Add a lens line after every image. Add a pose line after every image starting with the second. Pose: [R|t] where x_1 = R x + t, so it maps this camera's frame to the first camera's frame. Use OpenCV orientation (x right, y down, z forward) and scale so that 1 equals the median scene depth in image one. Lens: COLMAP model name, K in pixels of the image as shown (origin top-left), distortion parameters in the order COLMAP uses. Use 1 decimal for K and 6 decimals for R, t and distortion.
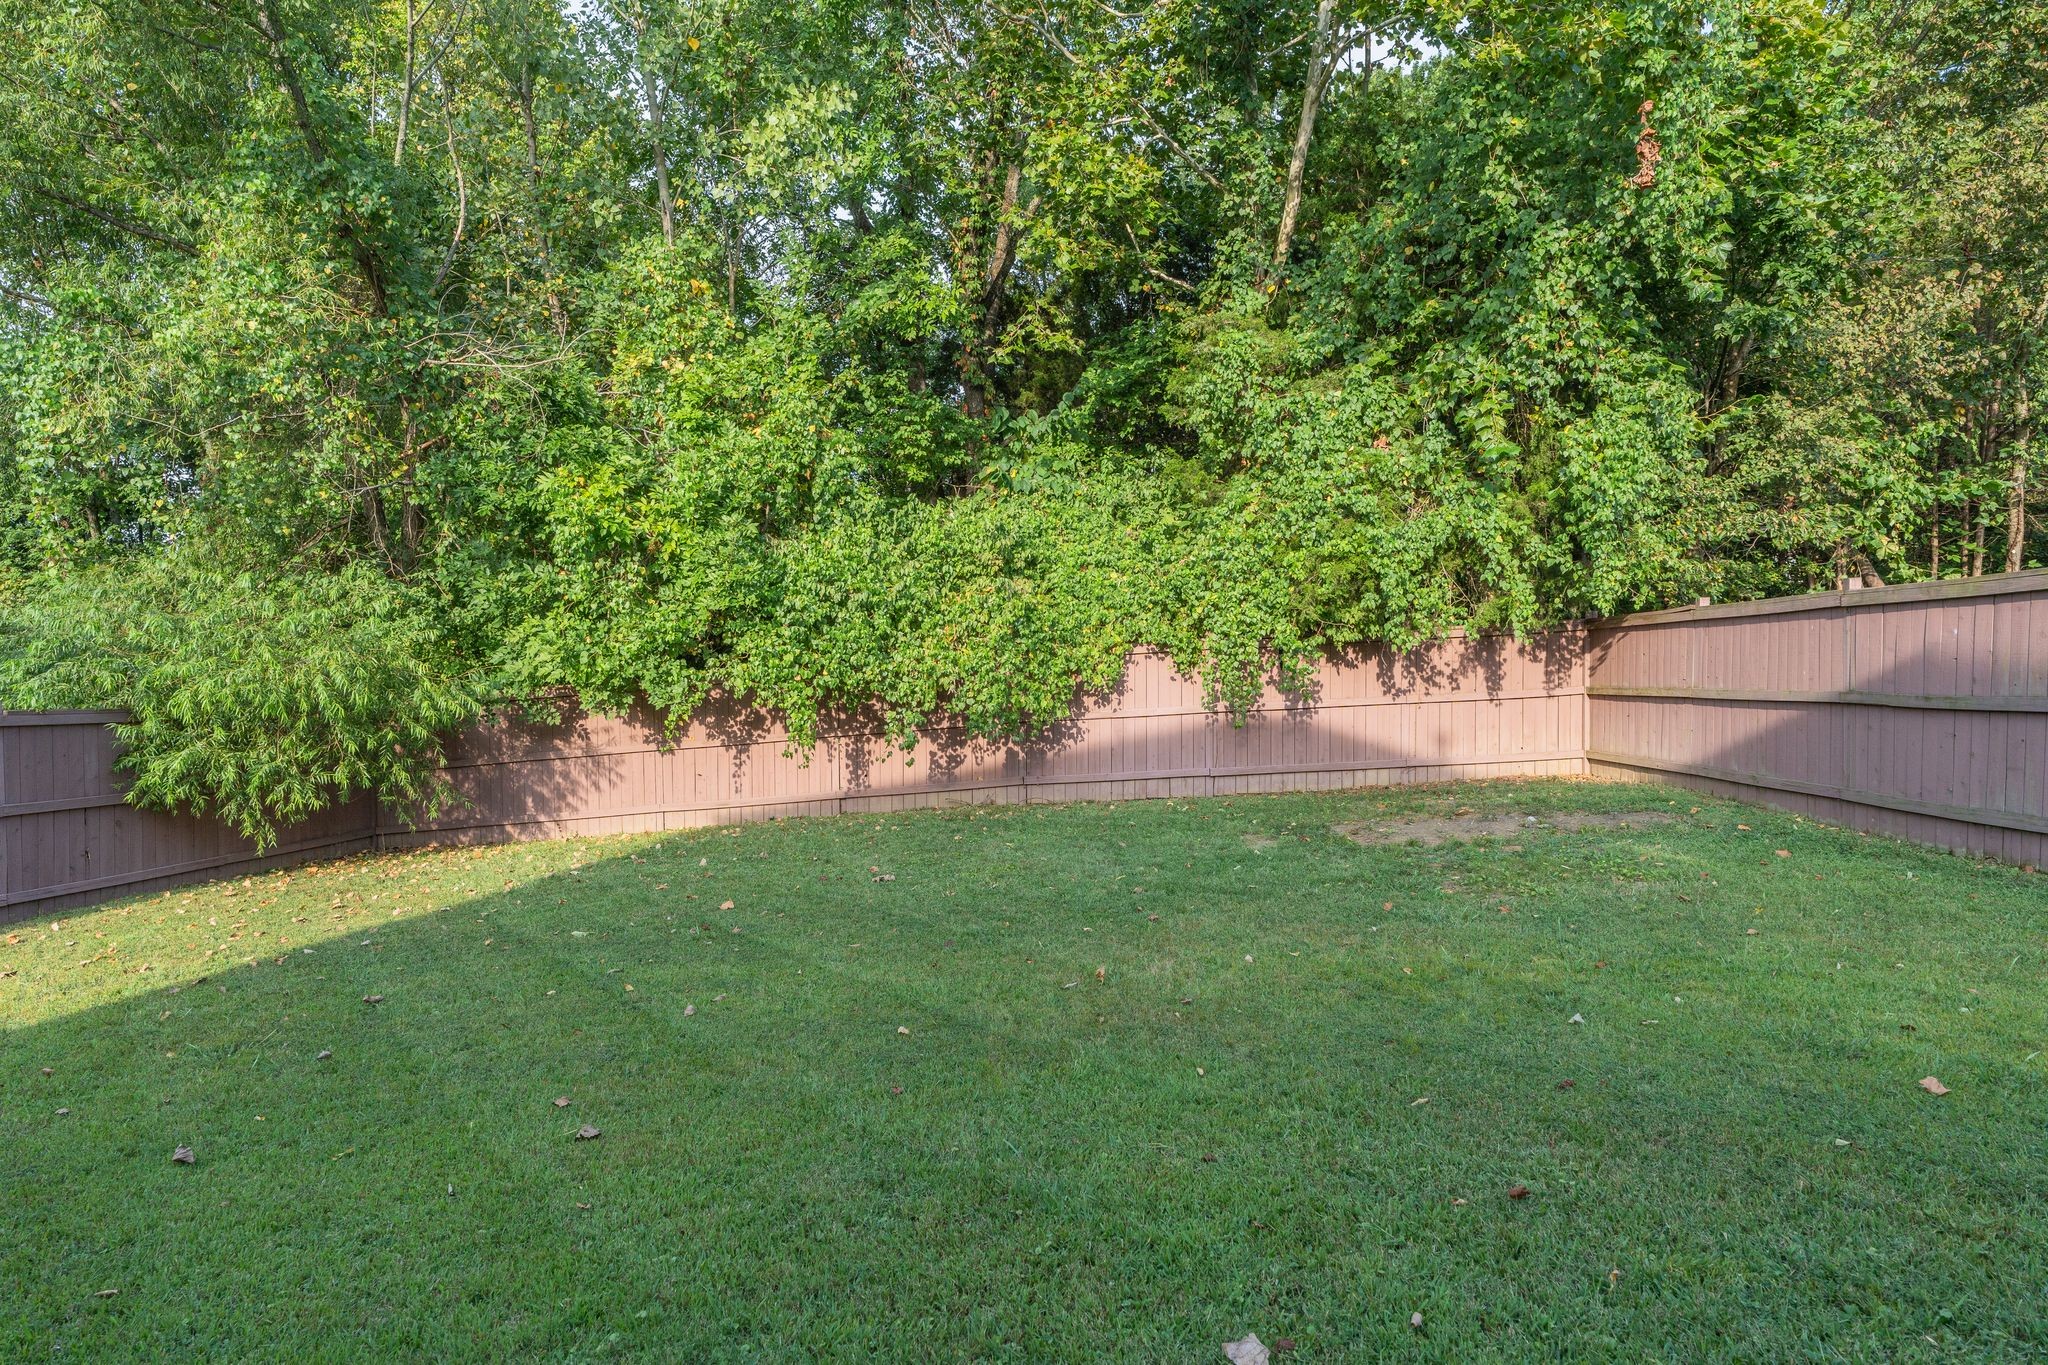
lens RADIAL K [[1104.0, 0, 1028.8], [0, 1104.0, 672.6], [0, 0, 1]] dist [-0.012278, 0.001171]
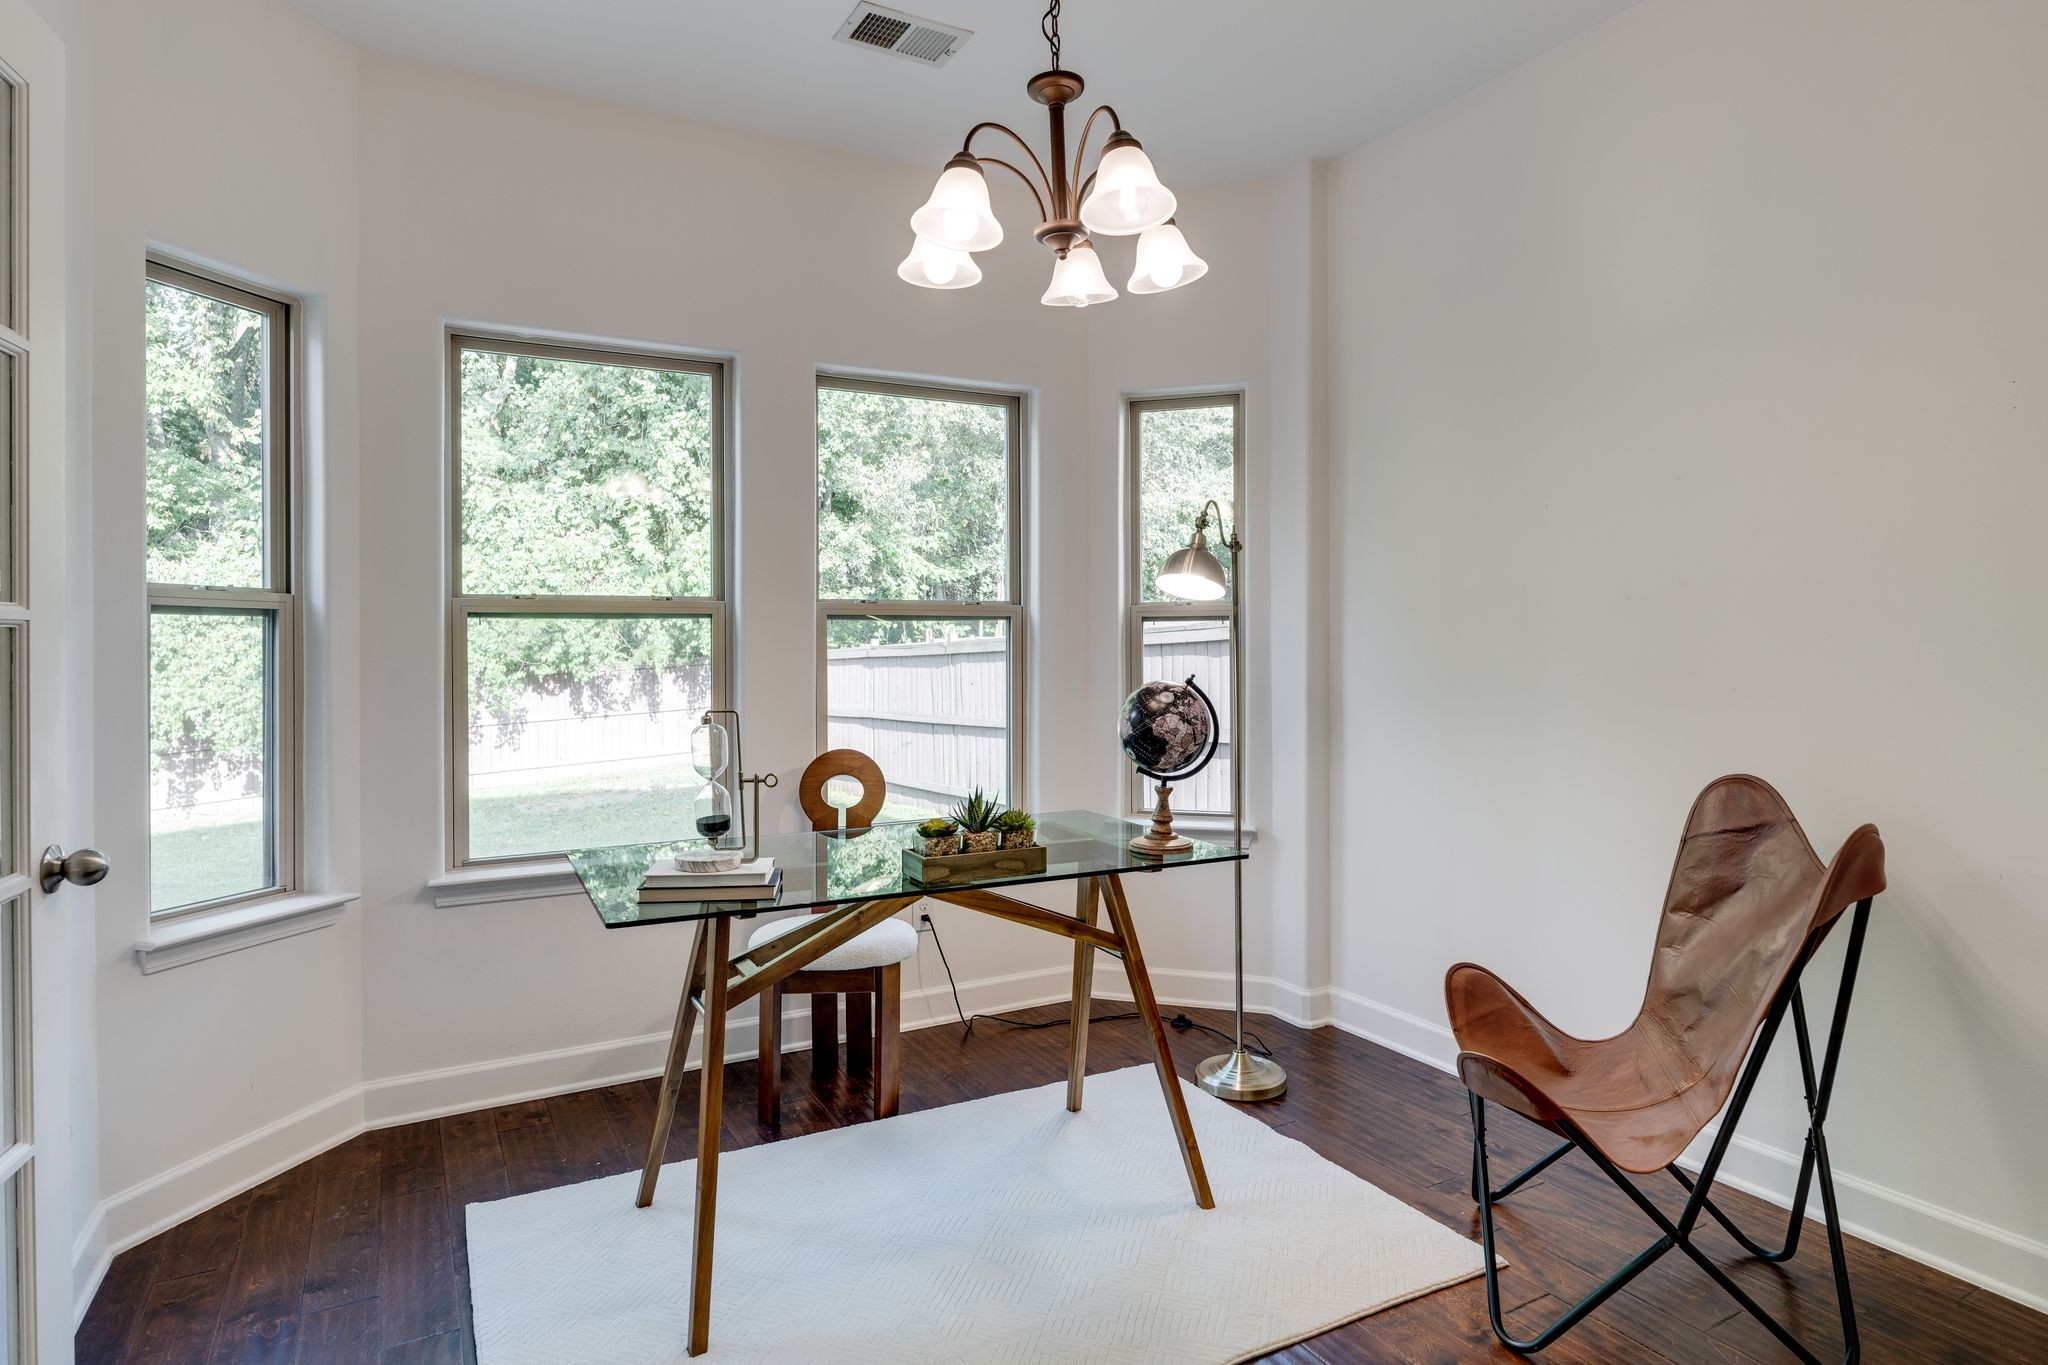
lens RADIAL K [[1104.0, 0, 1010.7], [0, 1104.0, 649.3], [0, 0, 1]] dist [-0.012278, 0.001171]
pose [[0.839631, -0.000771, 0.543156, 0.025431], [0.016760, 0.999560, -0.024490, -0.017242], [-0.542898, 0.029665, 0.839274, -0.494831]]
